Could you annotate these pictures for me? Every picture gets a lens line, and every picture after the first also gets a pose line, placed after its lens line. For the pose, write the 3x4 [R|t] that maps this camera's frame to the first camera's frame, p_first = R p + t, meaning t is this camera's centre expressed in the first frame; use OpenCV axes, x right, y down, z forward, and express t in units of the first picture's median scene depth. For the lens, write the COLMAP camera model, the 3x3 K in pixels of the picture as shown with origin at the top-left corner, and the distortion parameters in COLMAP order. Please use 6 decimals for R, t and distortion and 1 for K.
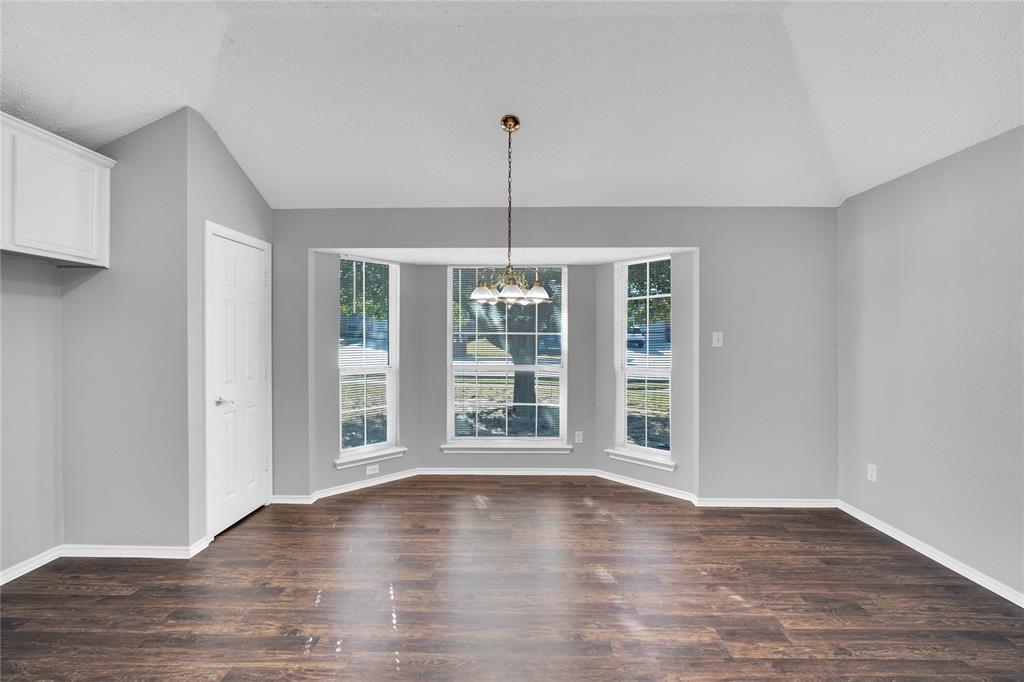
lens RADIAL K [[446.1, 0, 513.5], [0, 446.1, 339.4], [0, 0, 1]] dist [-0.010468, 0.000893]
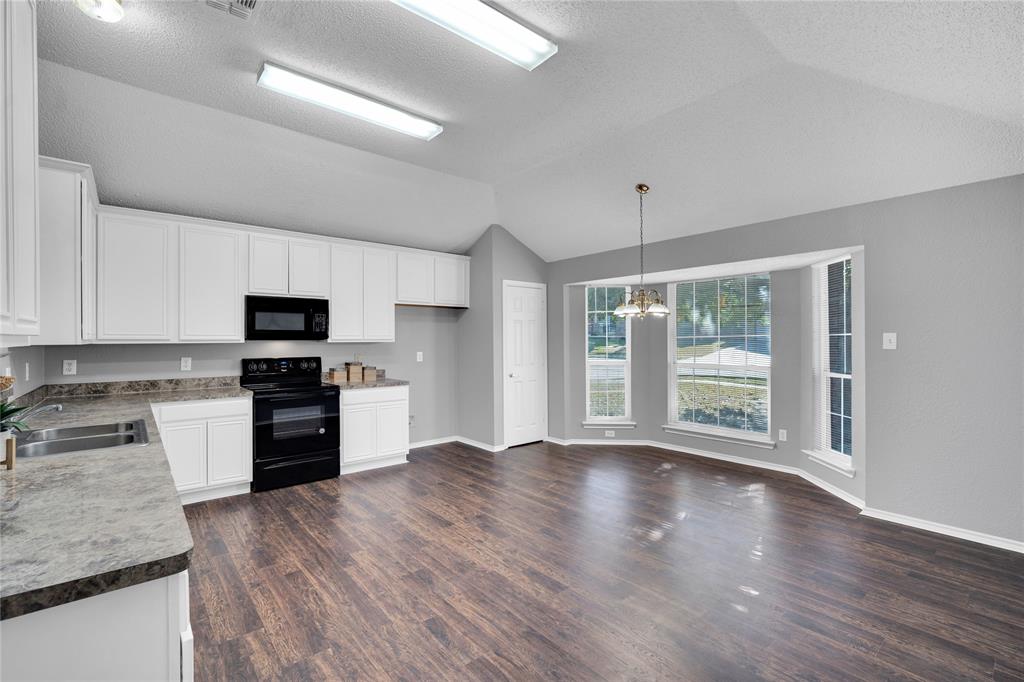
lens RADIAL K [[456.0, 0, 513.5], [0, 456.0, 336.7], [0, 0, 1]] dist [-0.009219, 0.001040]
pose [[0.662905, -0.008603, -0.748654, 0.685426], [0.000288, 0.999937, -0.011235, 0.001093], [0.748703, 0.007232, 0.662866, -0.230523]]
